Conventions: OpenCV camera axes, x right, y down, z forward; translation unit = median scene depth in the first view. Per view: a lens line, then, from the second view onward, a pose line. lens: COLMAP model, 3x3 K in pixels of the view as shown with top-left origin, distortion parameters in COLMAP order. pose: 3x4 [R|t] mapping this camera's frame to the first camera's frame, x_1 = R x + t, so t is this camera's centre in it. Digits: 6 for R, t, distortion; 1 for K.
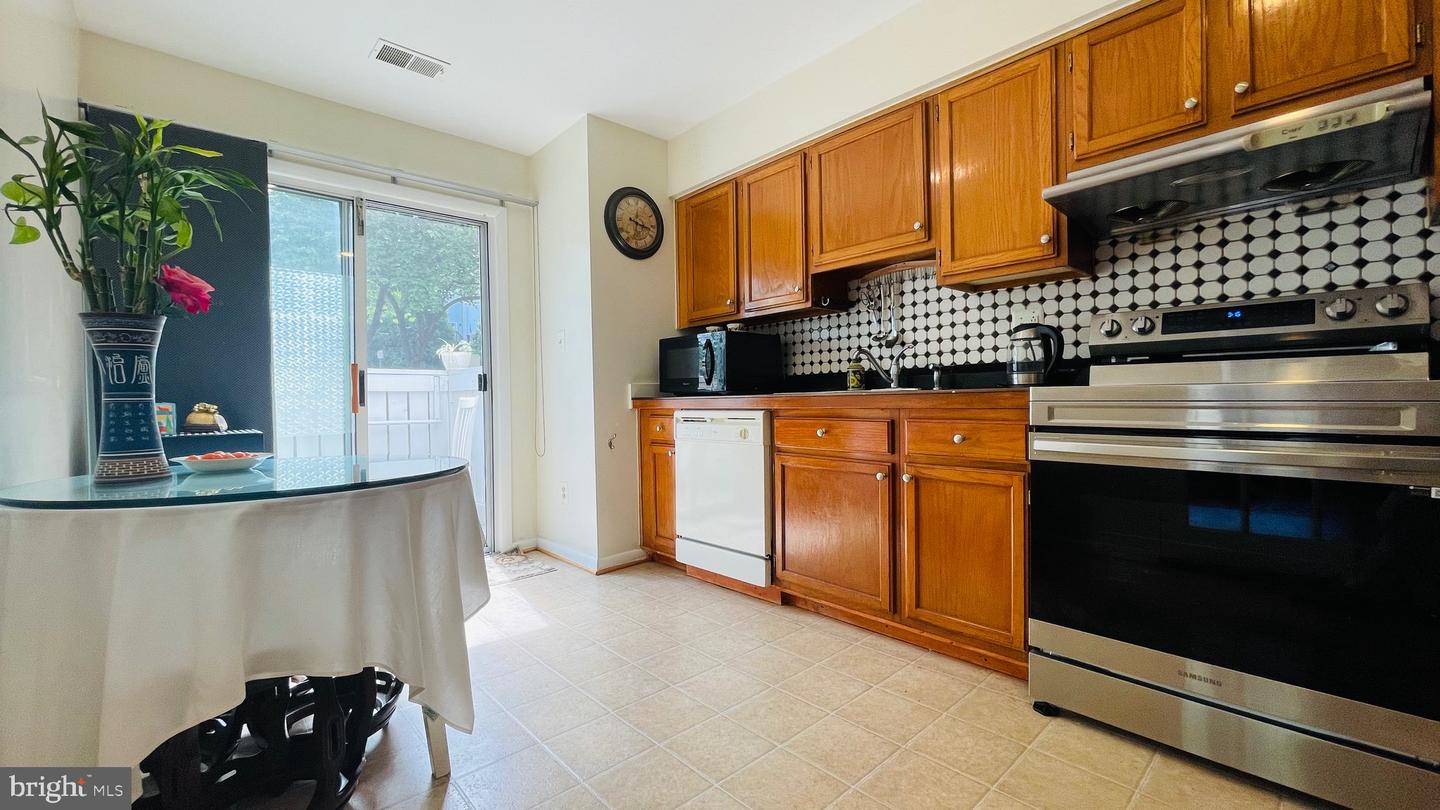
lens RADIAL K [[582.3, 0, 710.7], [0, 582.3, 403.8], [0, 0, 1]] dist [-0.000236, -0.000079]
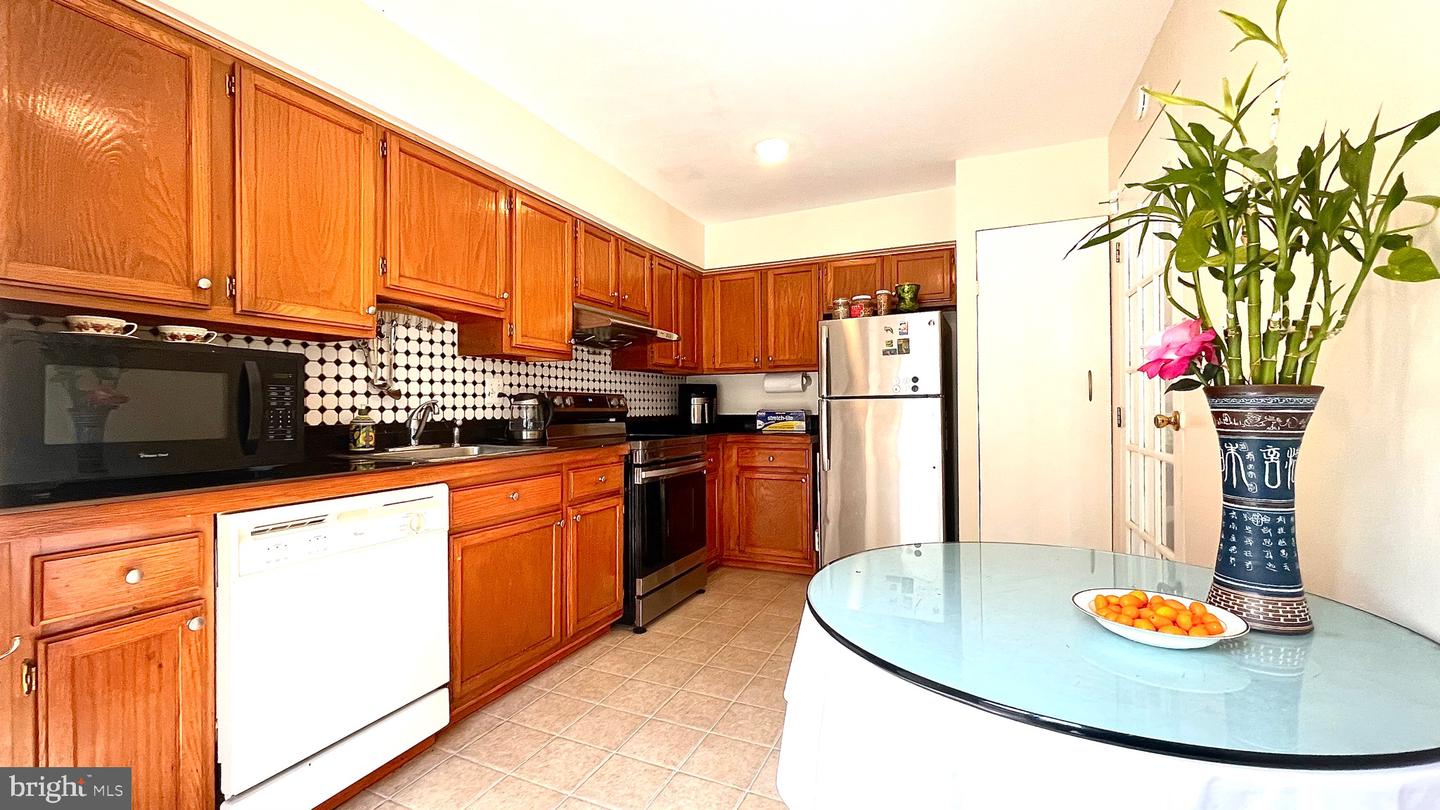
lens RADIAL K [[582.3, 0, 710.7], [0, 582.3, 403.8], [0, 0, 1]] dist [-0.000236, -0.000079]
pose [[-0.397445, 0.023979, 0.917313, -0.849643], [0.018802, 0.999661, -0.017985, -0.081680], [-0.917434, 0.010099, -0.397761, 1.154997]]
